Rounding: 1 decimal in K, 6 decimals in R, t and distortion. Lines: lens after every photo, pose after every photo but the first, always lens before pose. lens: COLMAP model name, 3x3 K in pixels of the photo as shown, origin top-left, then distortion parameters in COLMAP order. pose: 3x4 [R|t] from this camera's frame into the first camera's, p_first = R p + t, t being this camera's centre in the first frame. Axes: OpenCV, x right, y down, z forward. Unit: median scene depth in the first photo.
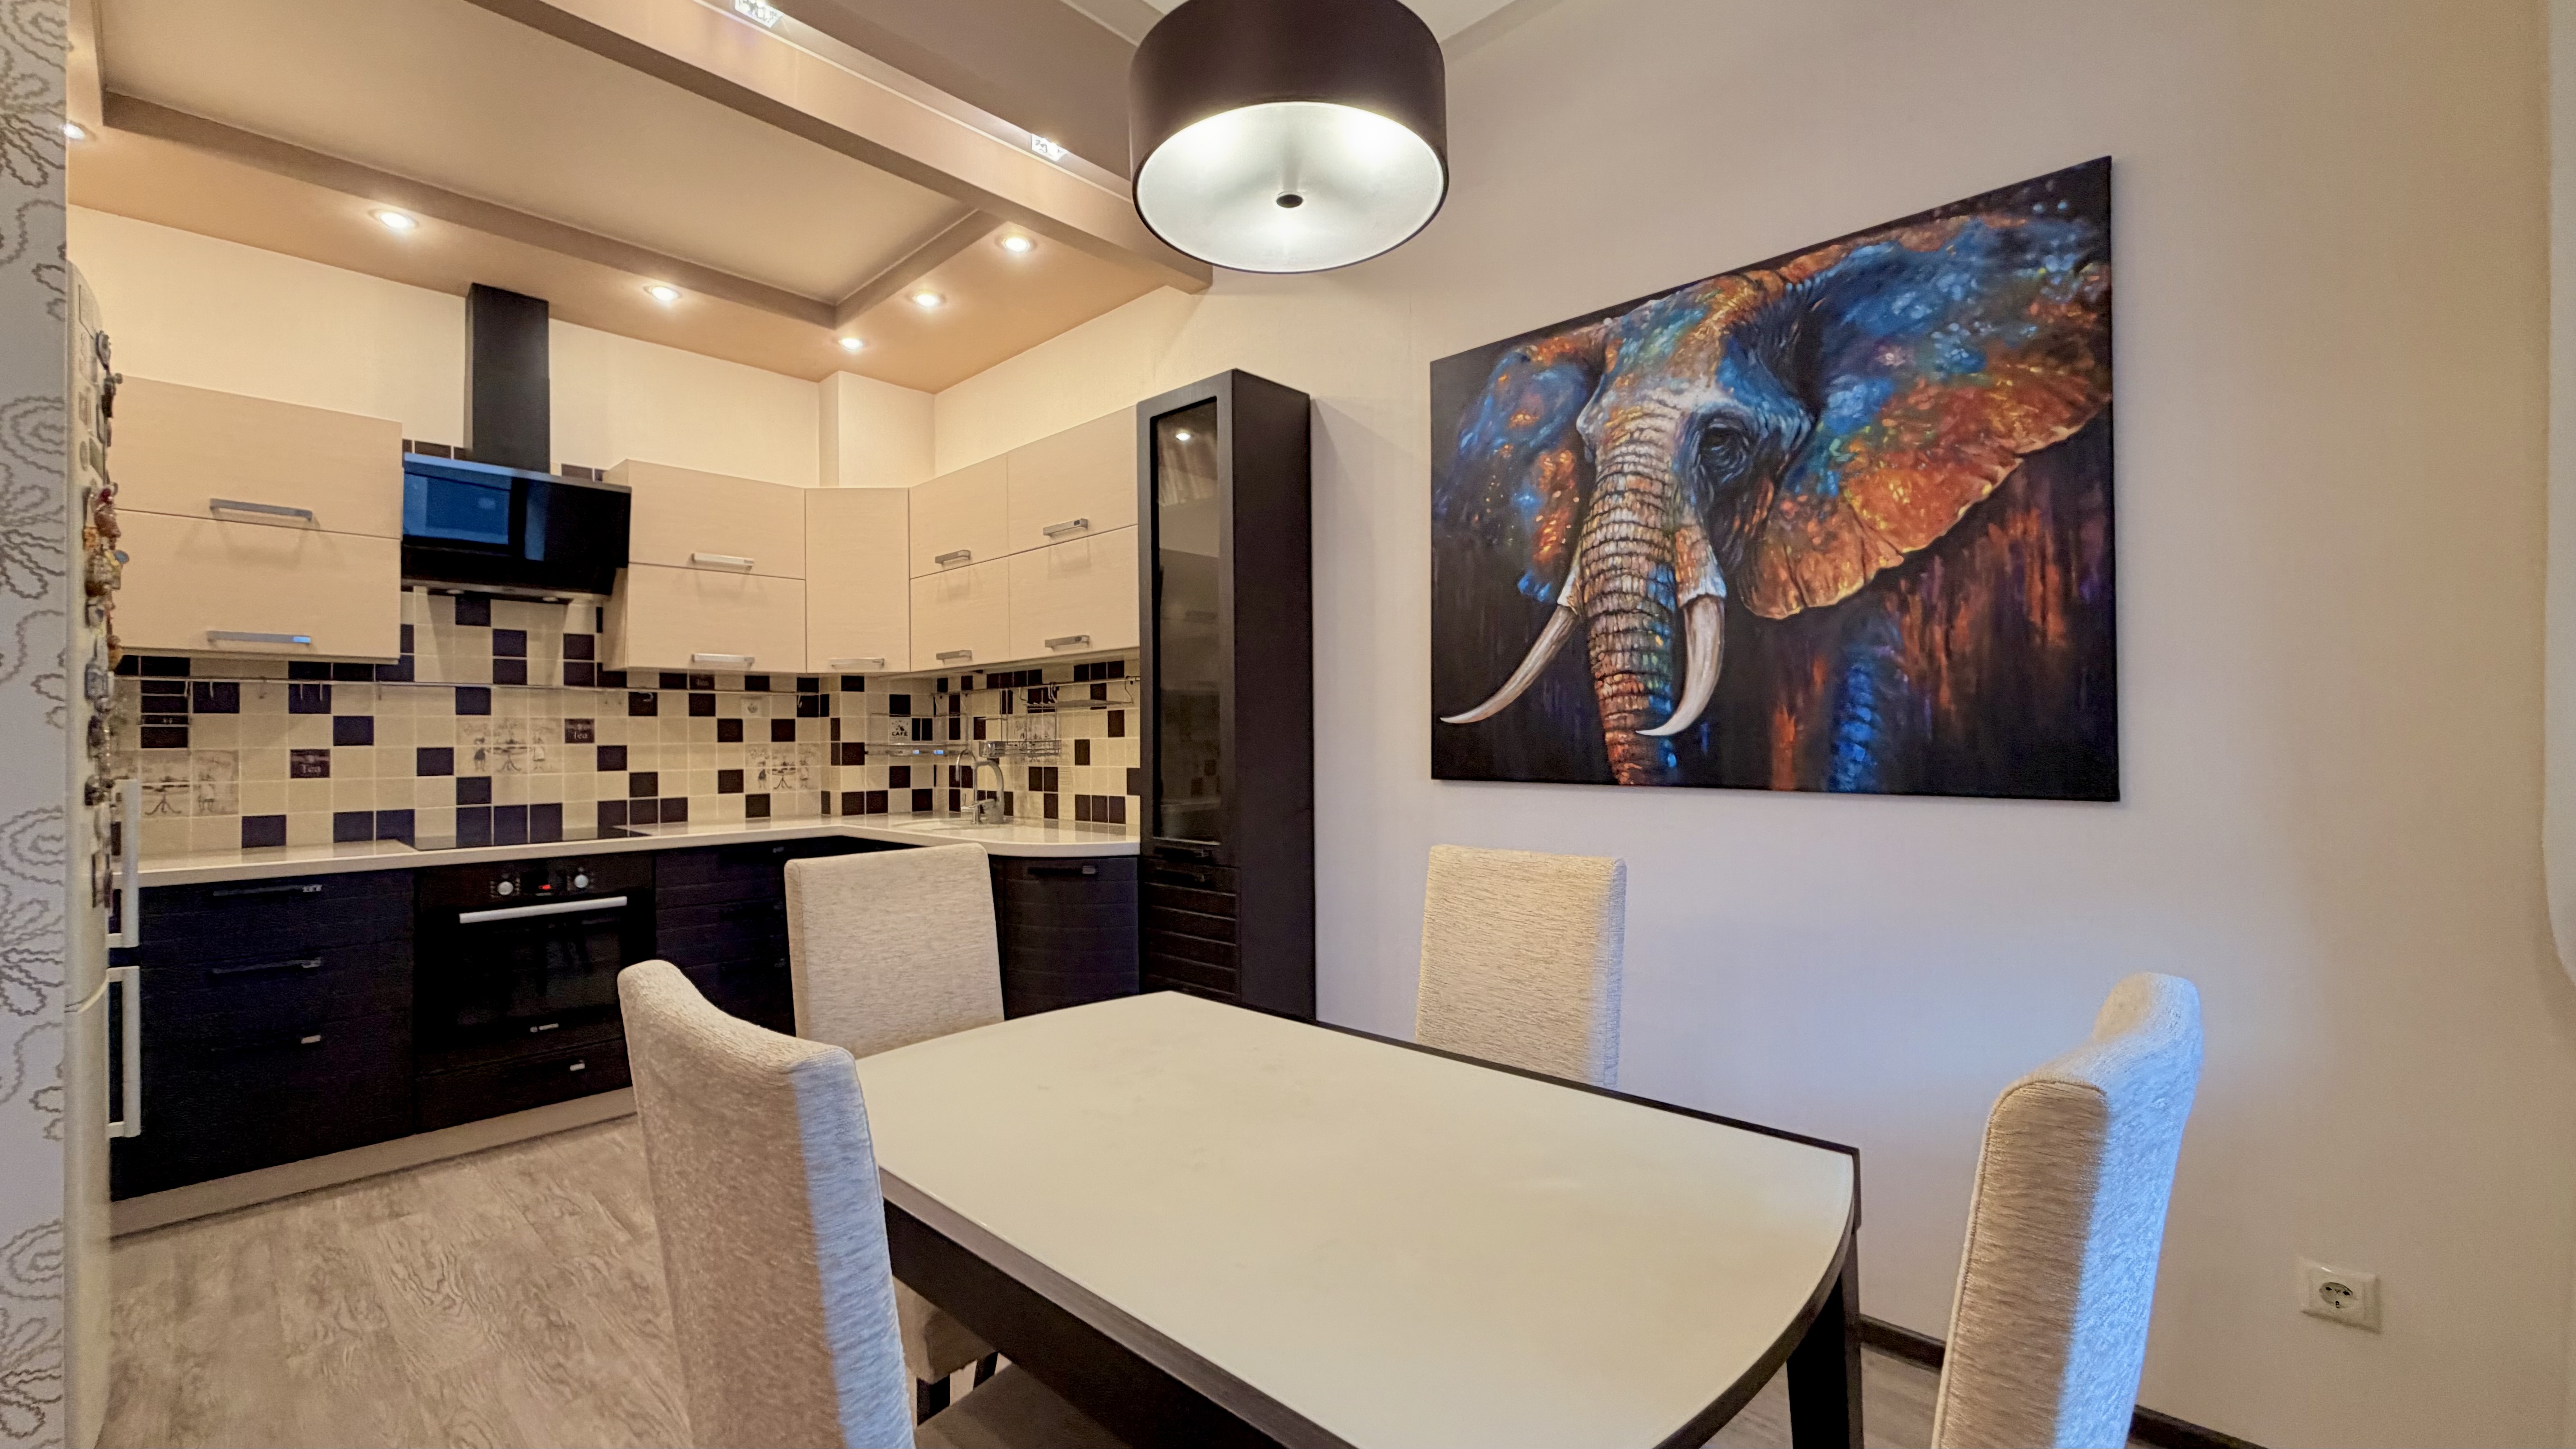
lens RADIAL K [[1028.5, 0, 1281.2], [0, 1028.5, 725.7], [0, 0, 1]] dist [0.000482, 0.000155]
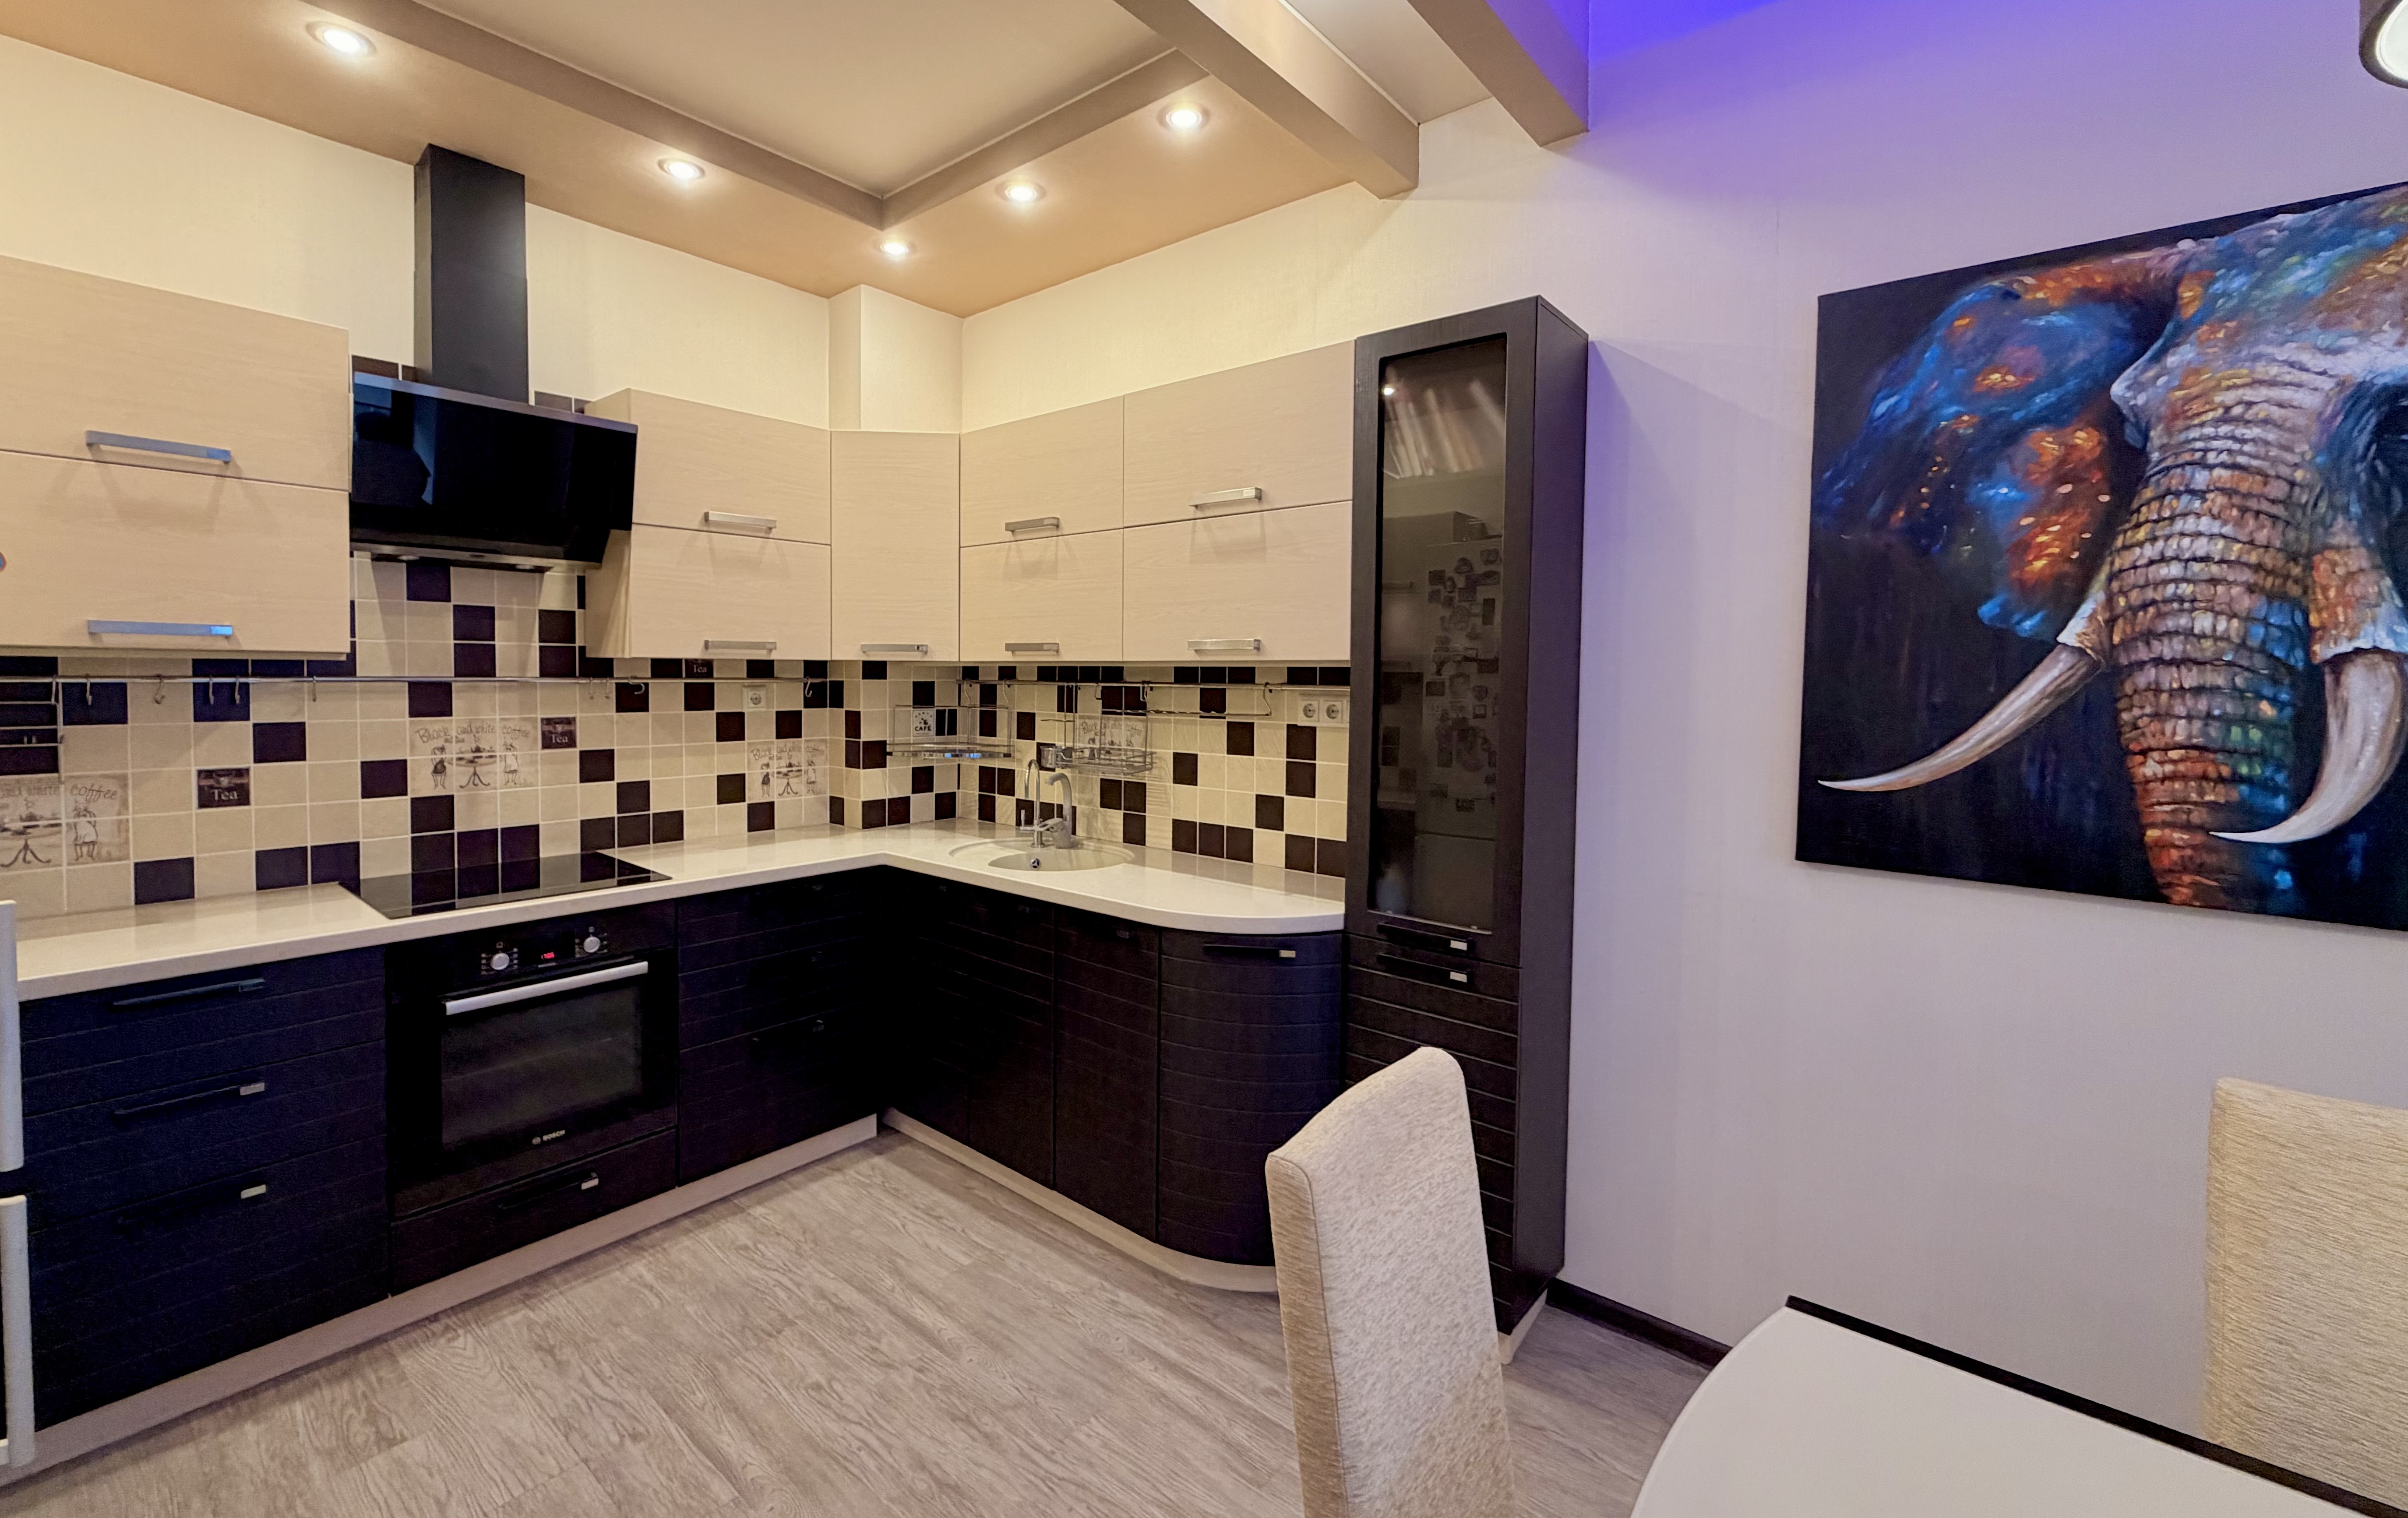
lens RADIAL K [[1004.0, 0, 1158.6], [0, 1004.0, 706.1], [0, 0, 1]] dist [-0.000005, 0.000296]
pose [[0.998918, 0.019540, 0.042210, -0.292772], [-0.021385, 0.998815, 0.043721, -0.068668], [-0.041305, -0.044577, 0.998152, 0.242180]]
